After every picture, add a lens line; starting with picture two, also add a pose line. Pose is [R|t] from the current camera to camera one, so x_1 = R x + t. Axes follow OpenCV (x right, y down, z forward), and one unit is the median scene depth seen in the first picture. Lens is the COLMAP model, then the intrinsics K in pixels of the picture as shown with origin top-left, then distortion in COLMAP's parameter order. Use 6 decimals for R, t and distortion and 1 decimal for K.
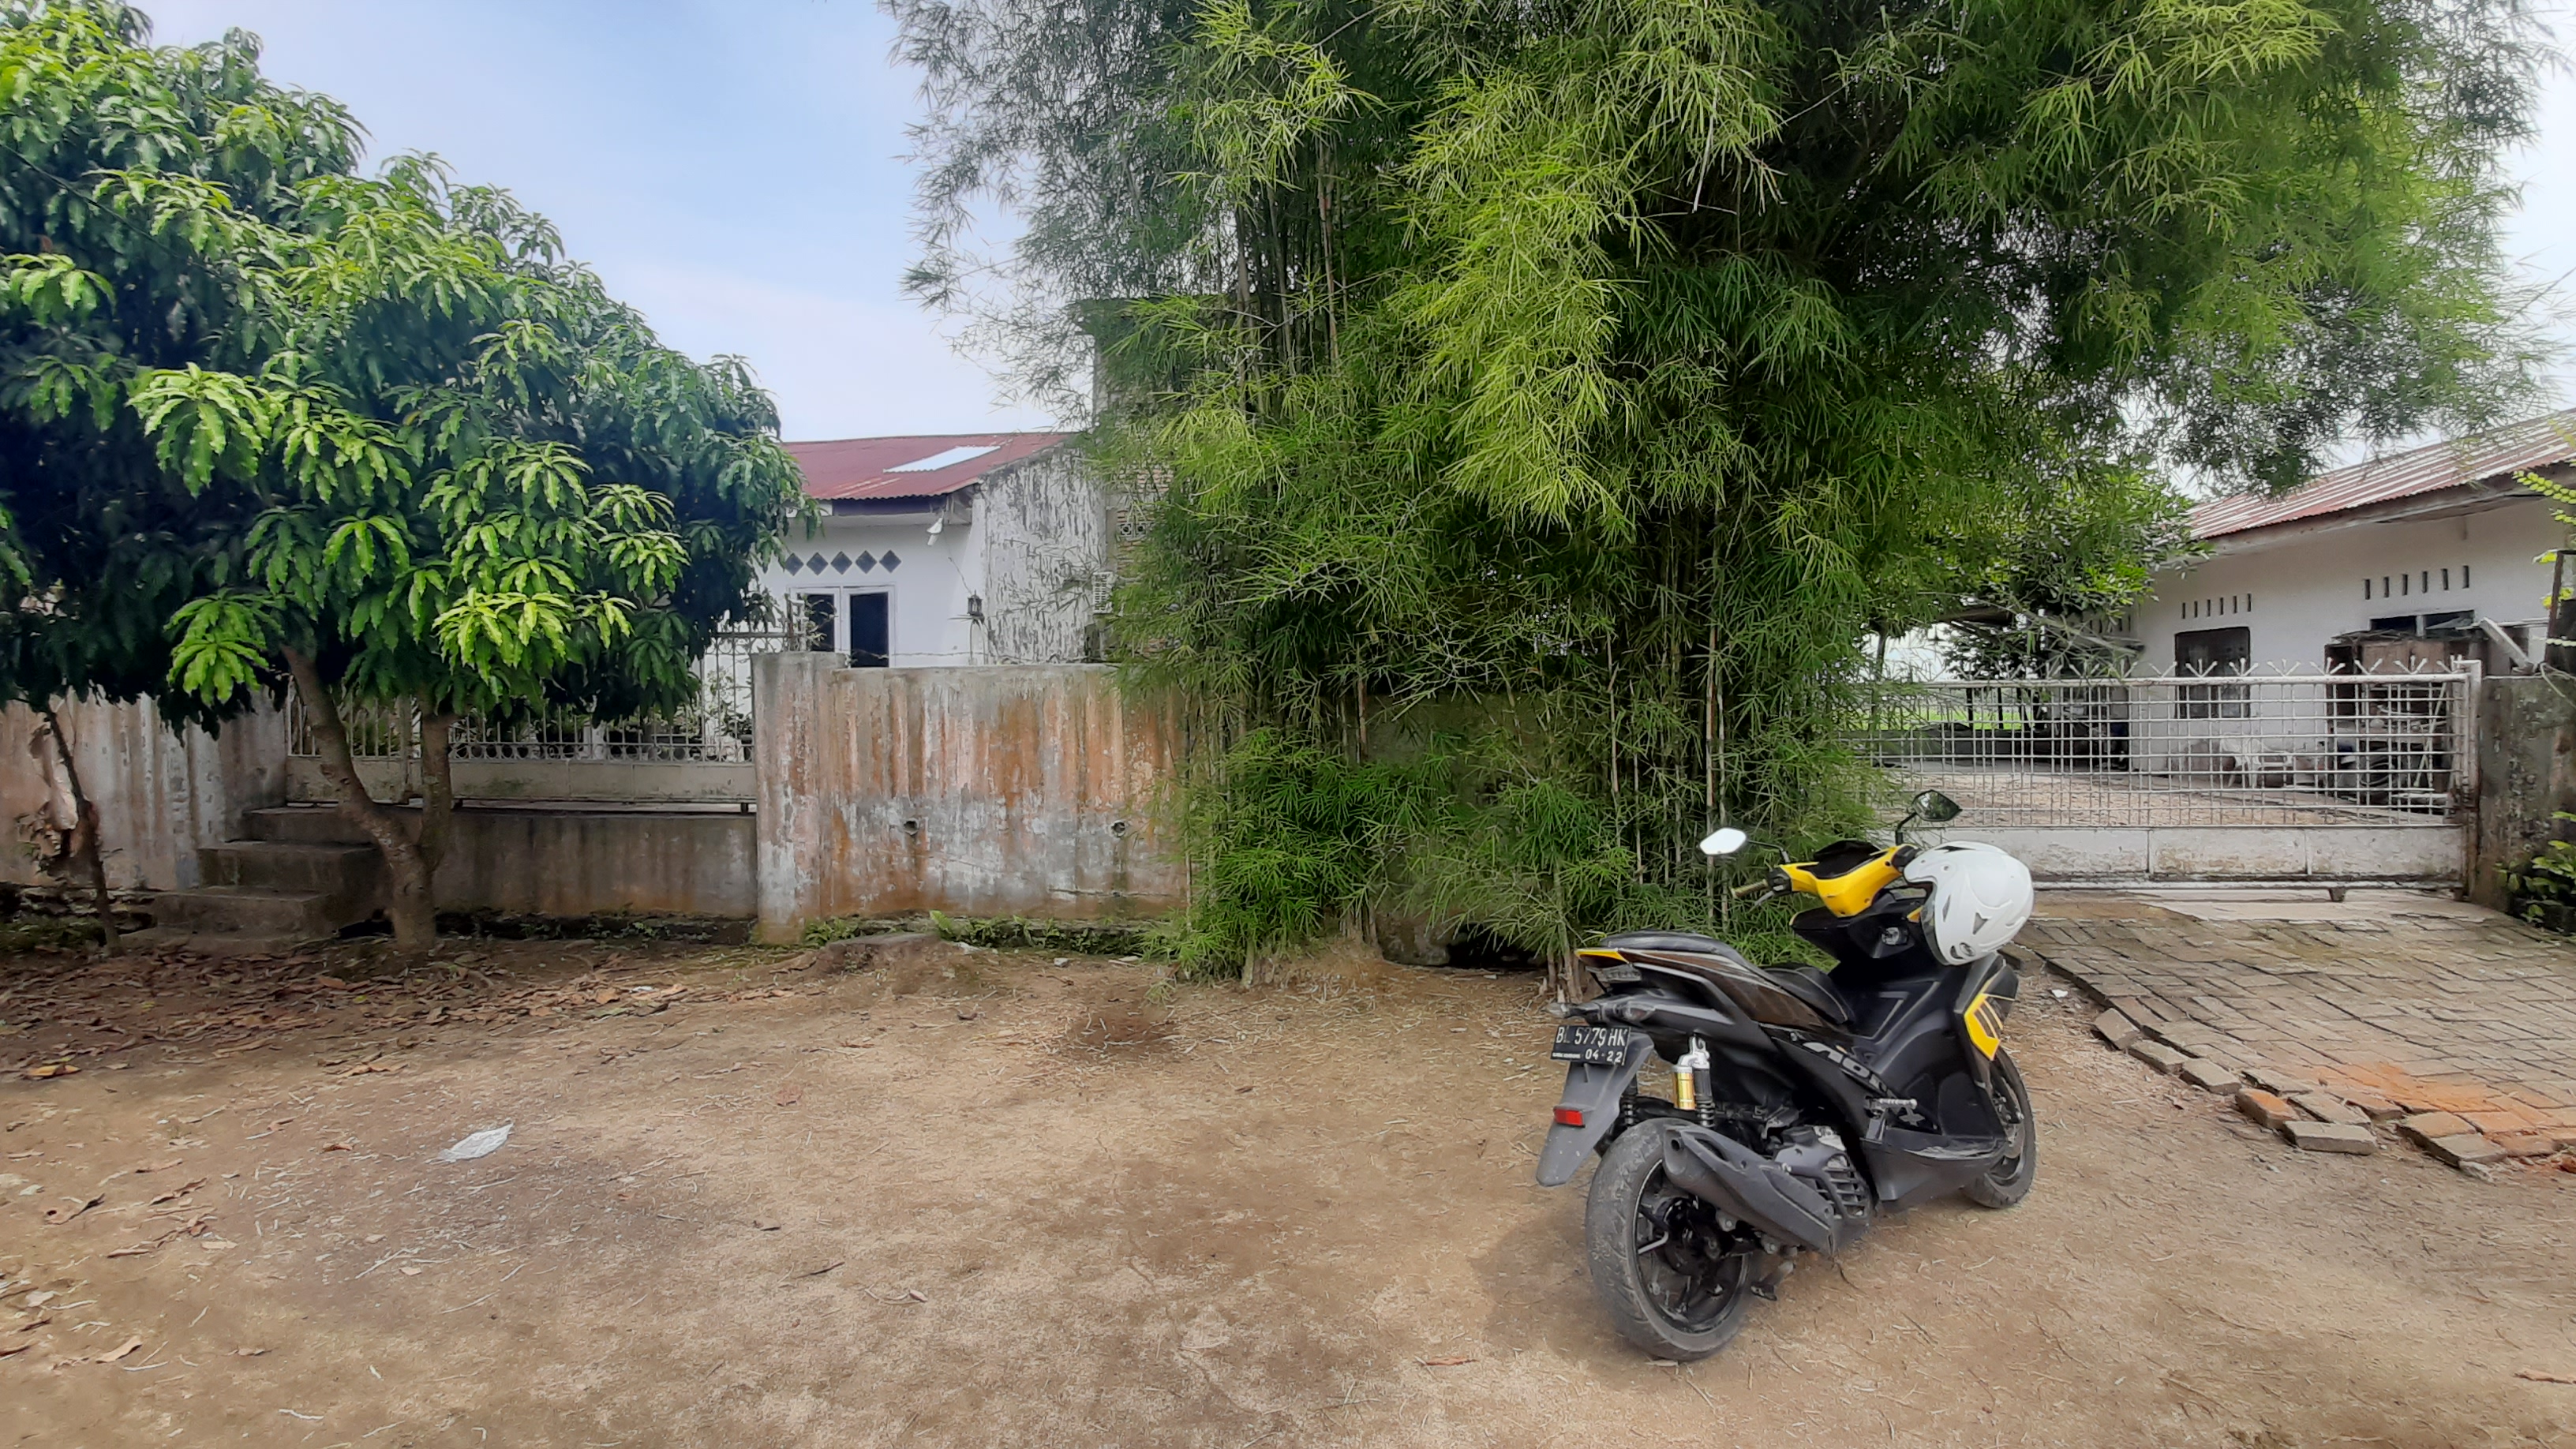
lens RADIAL K [[985.0, 0, 1291.4], [0, 985.0, 736.5], [0, 0, 1]] dist [0.000374, -0.009016]
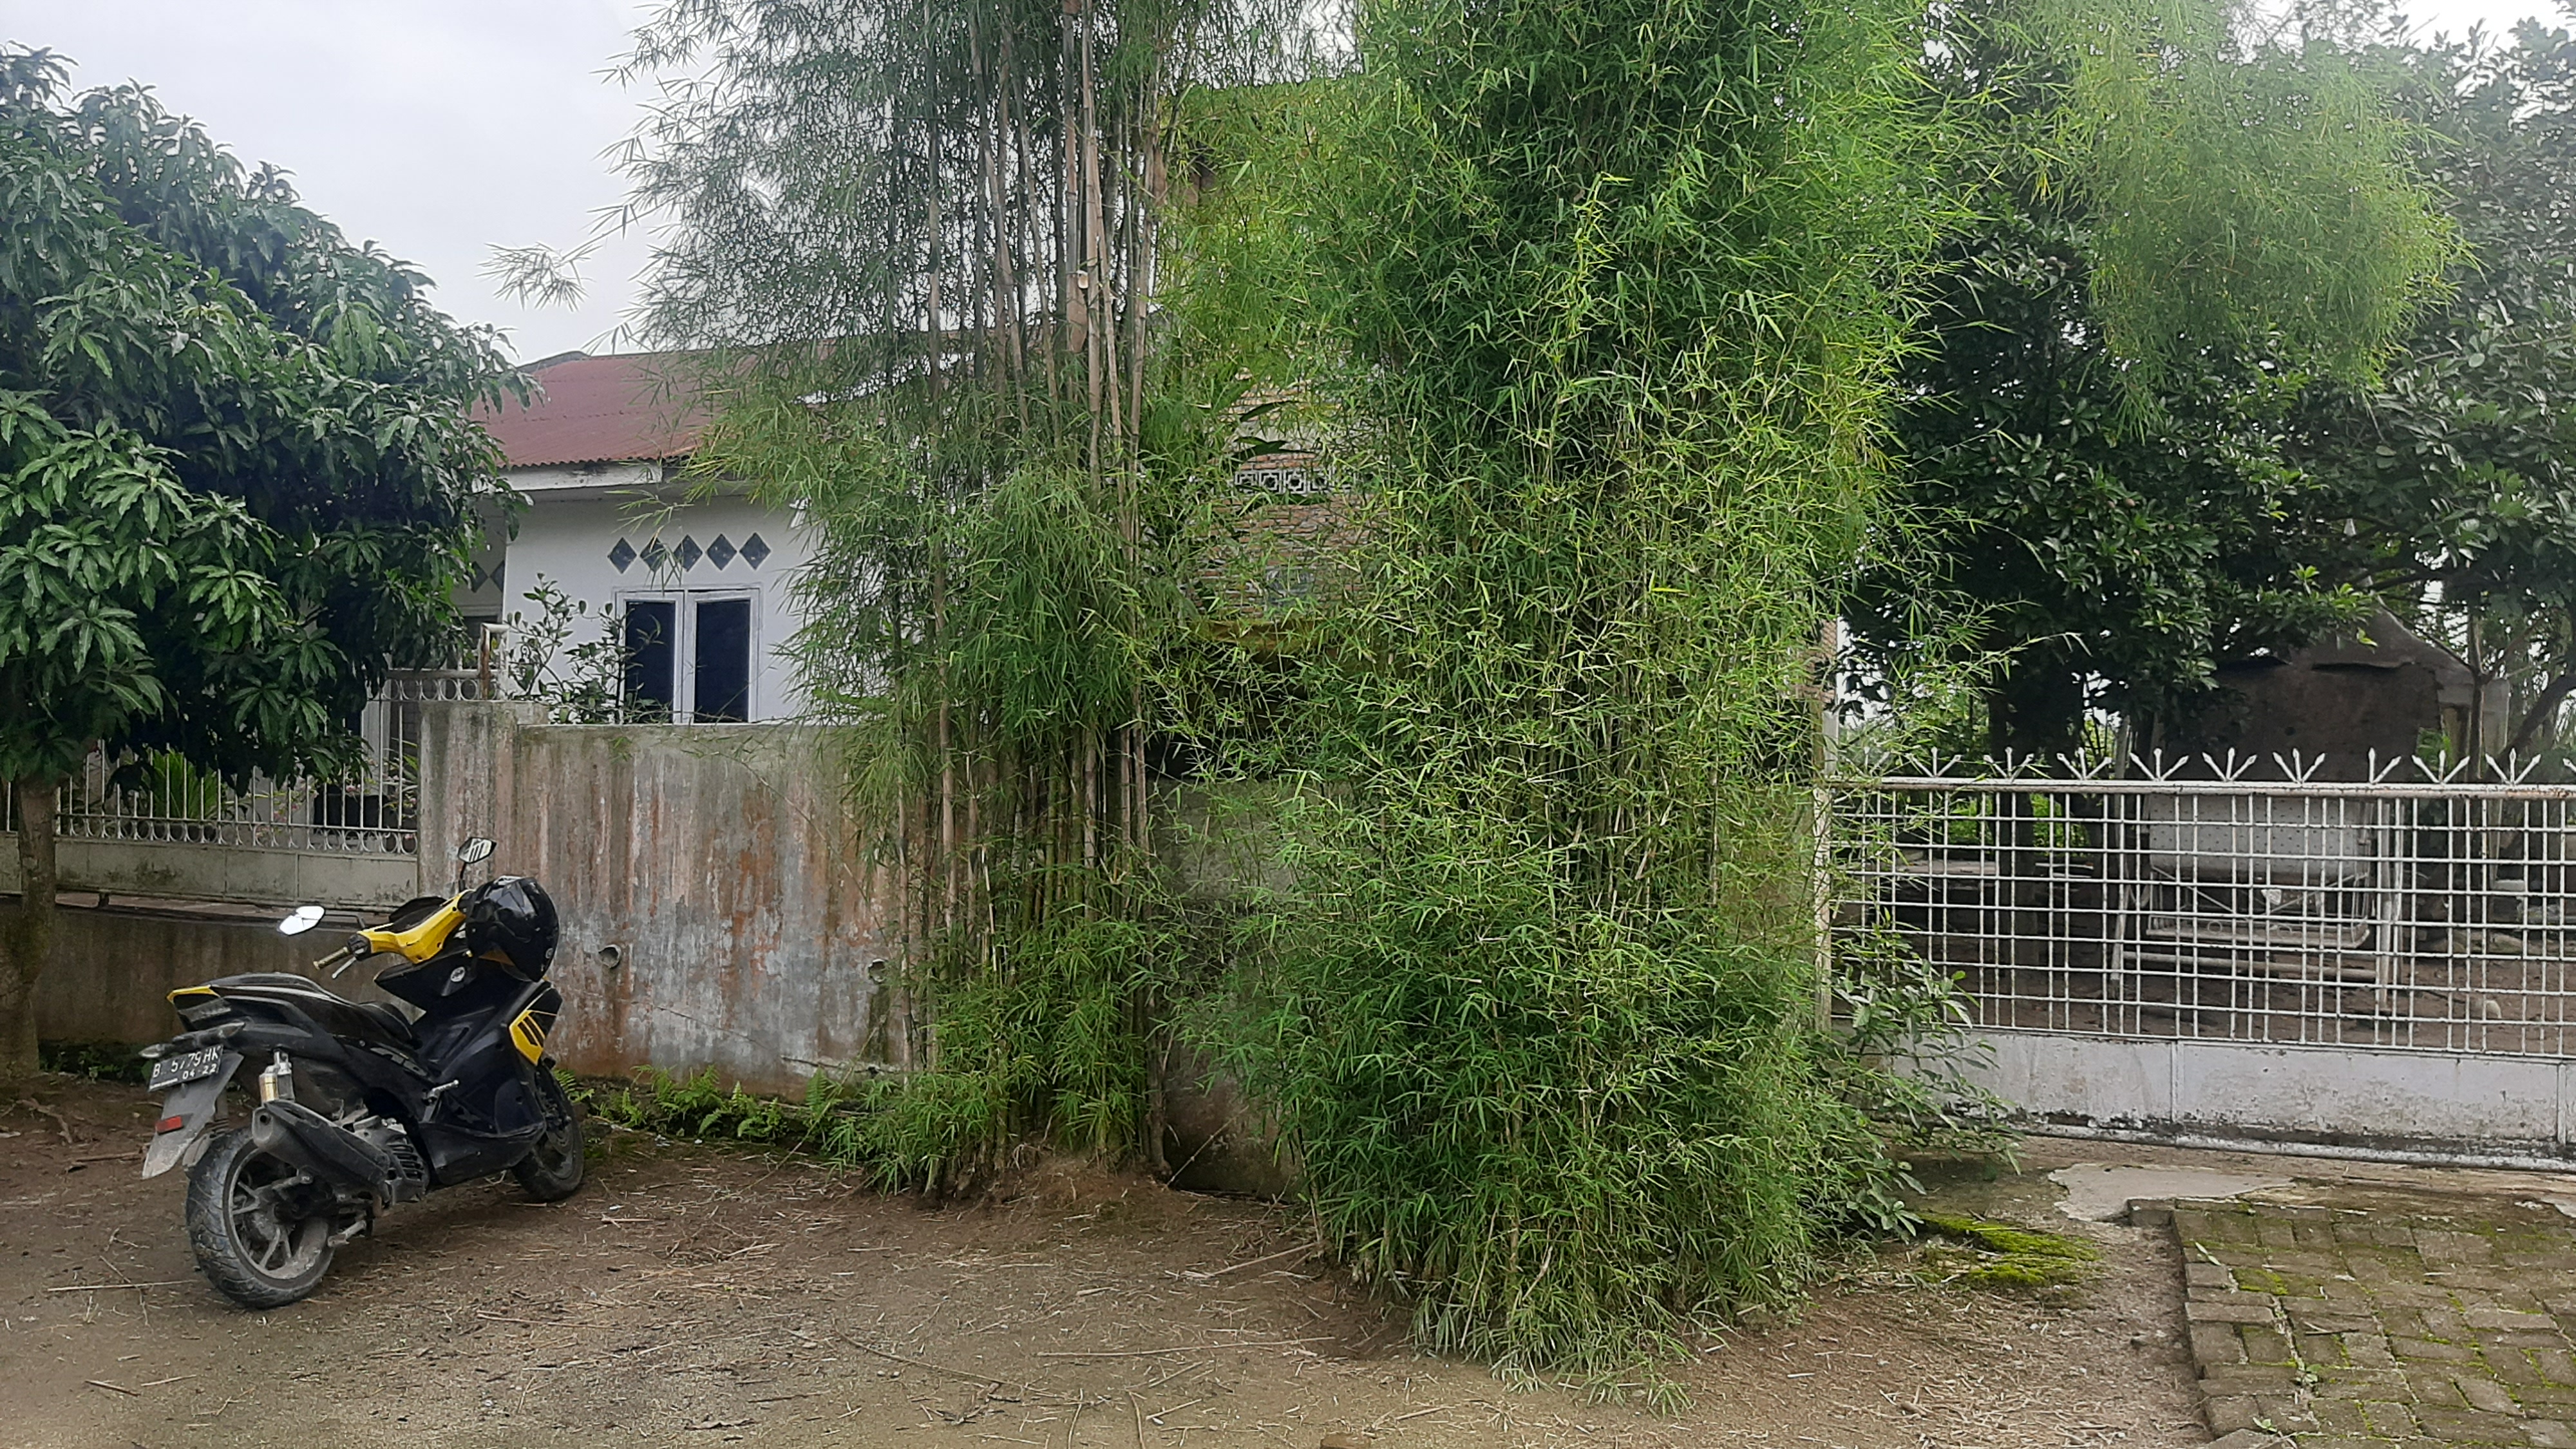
lens RADIAL K [[1994.6, 0, 1281.5], [0, 1994.6, 739.5], [0, 0, 1]] dist [0.049059, -0.120808]
pose [[0.966636, 0.019339, -0.255422, 0.425104], [-0.033987, 0.998013, -0.053056, -0.001468], [0.253888, 0.059967, 0.965373, -0.245149]]
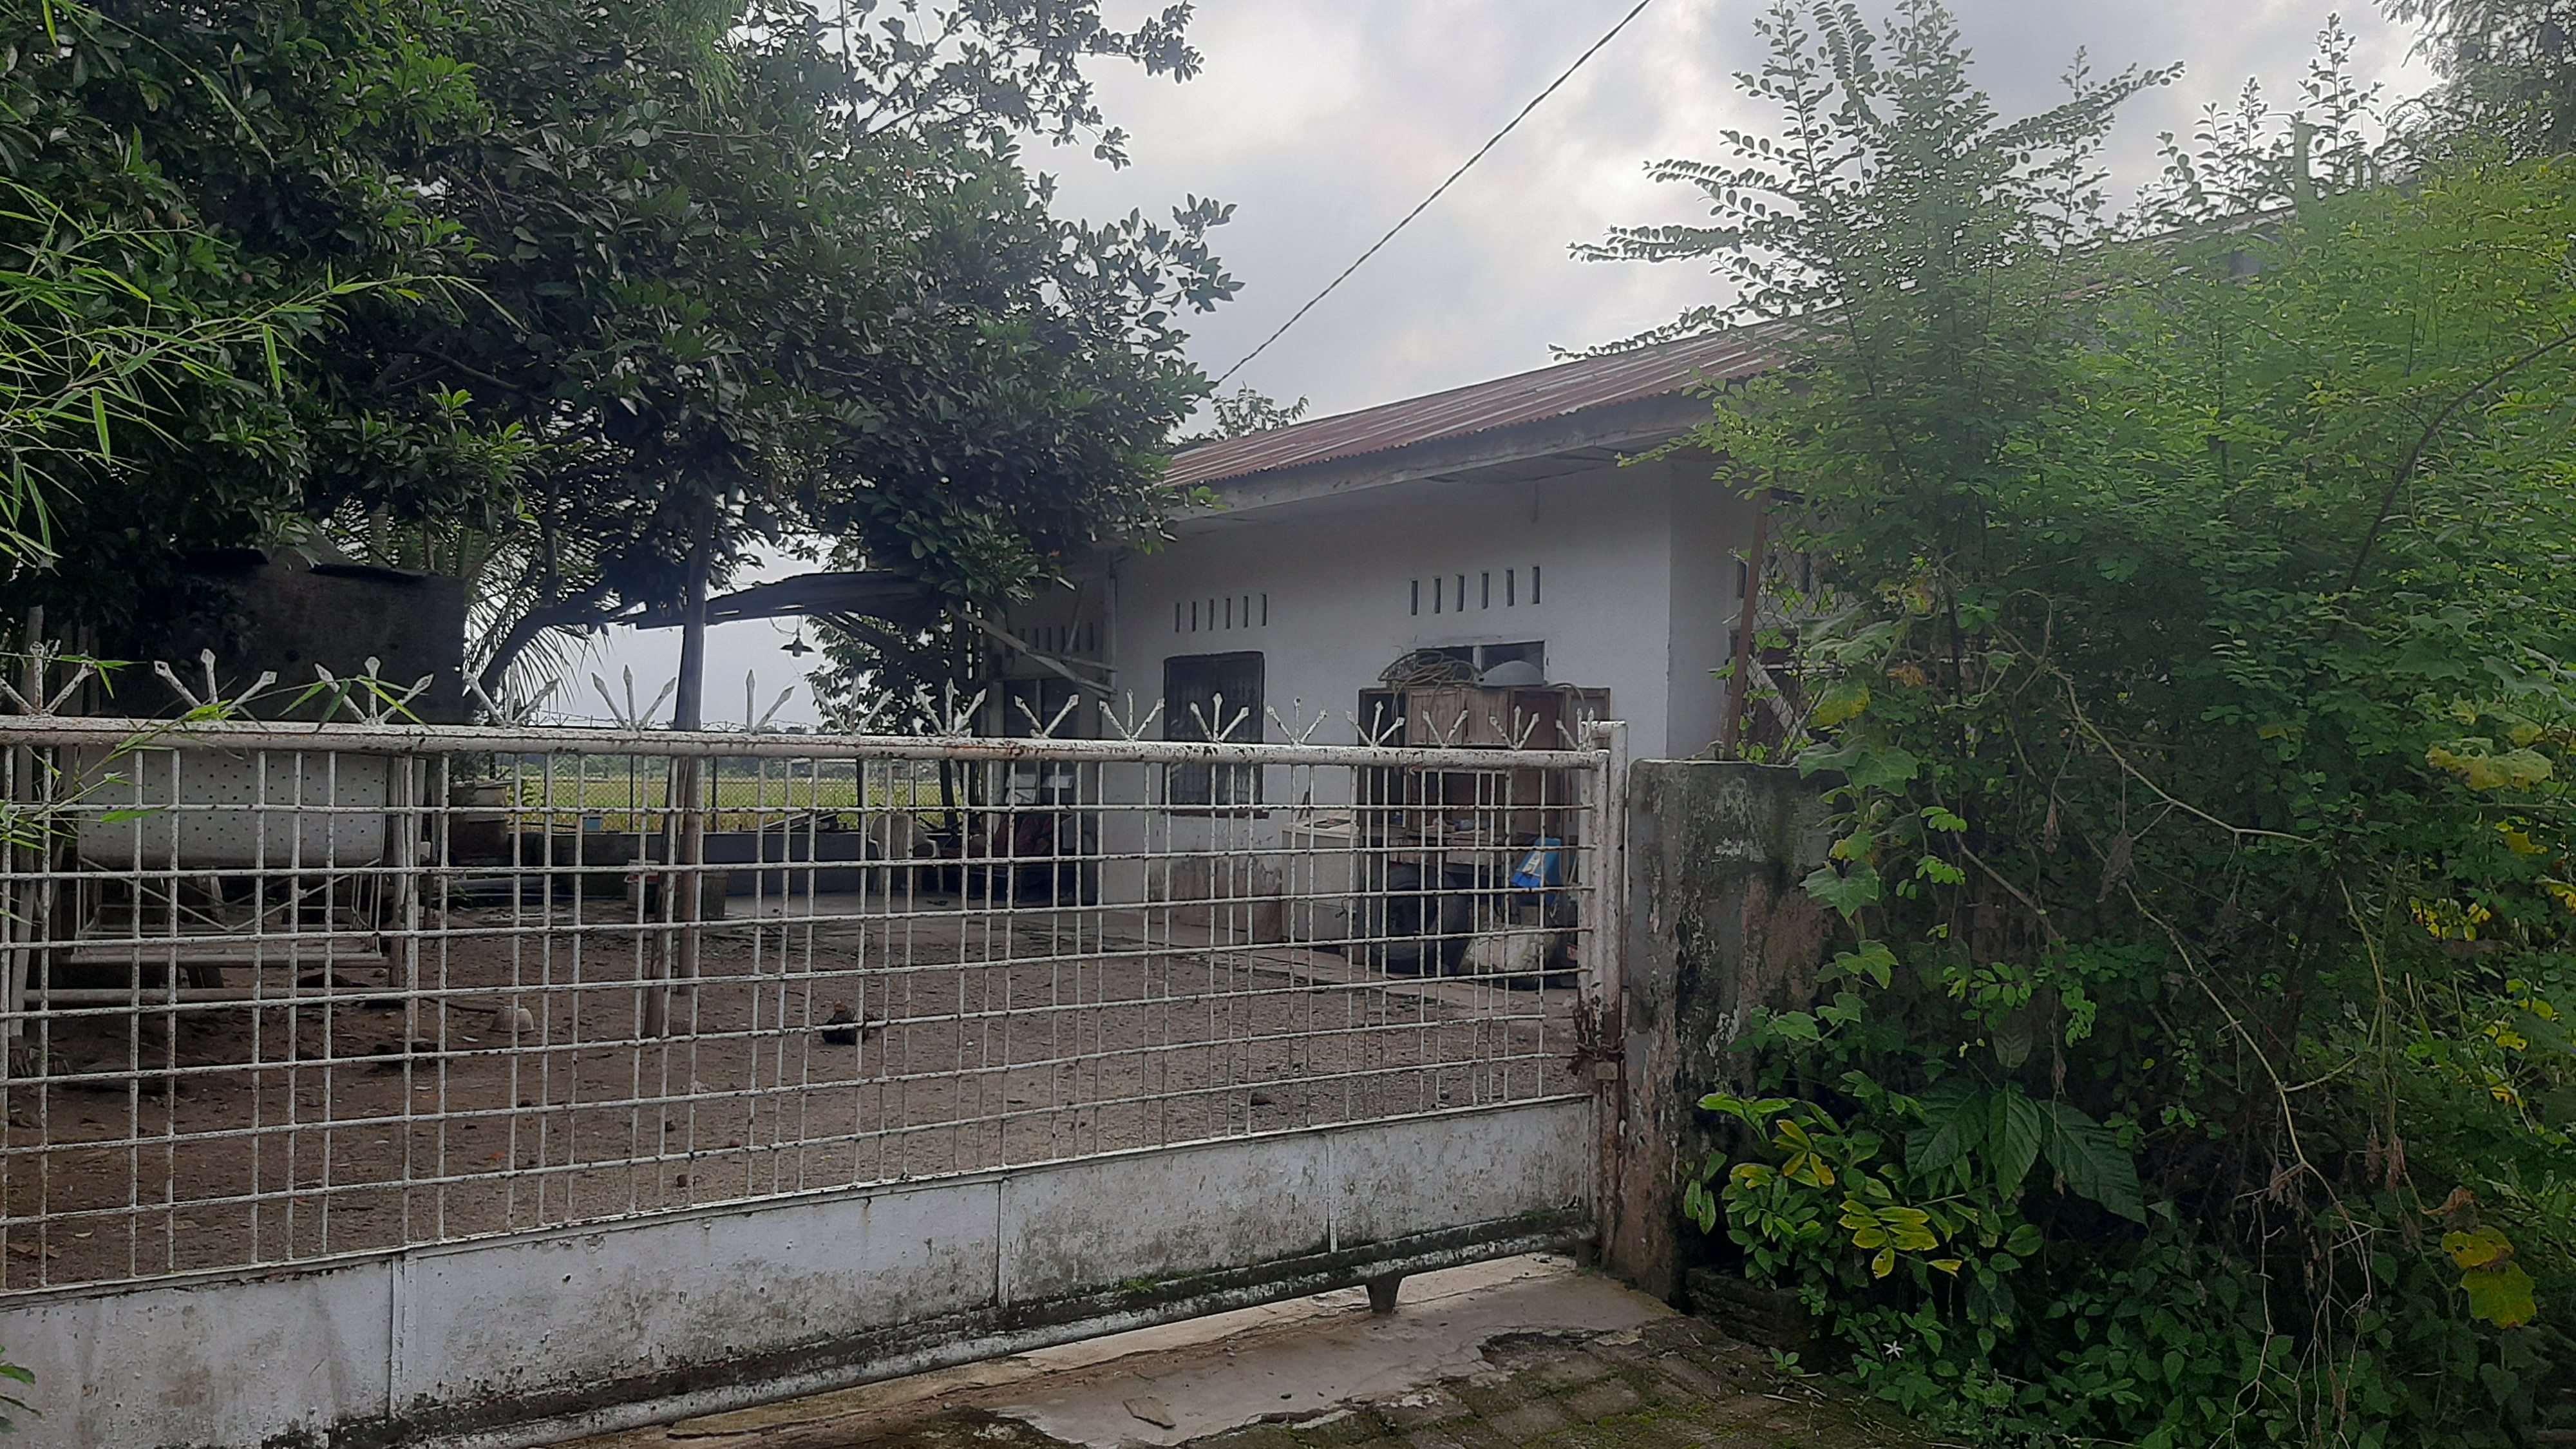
lens RADIAL K [[1994.6, 0, 1281.5], [0, 1994.6, 739.5], [0, 0, 1]] dist [0.049059, -0.120808]
pose [[0.714684, 0.029803, 0.698812, 0.410815], [0.003314, 0.998936, -0.045992, -0.023923], [-0.699440, 0.035186, 0.713825, 0.386683]]
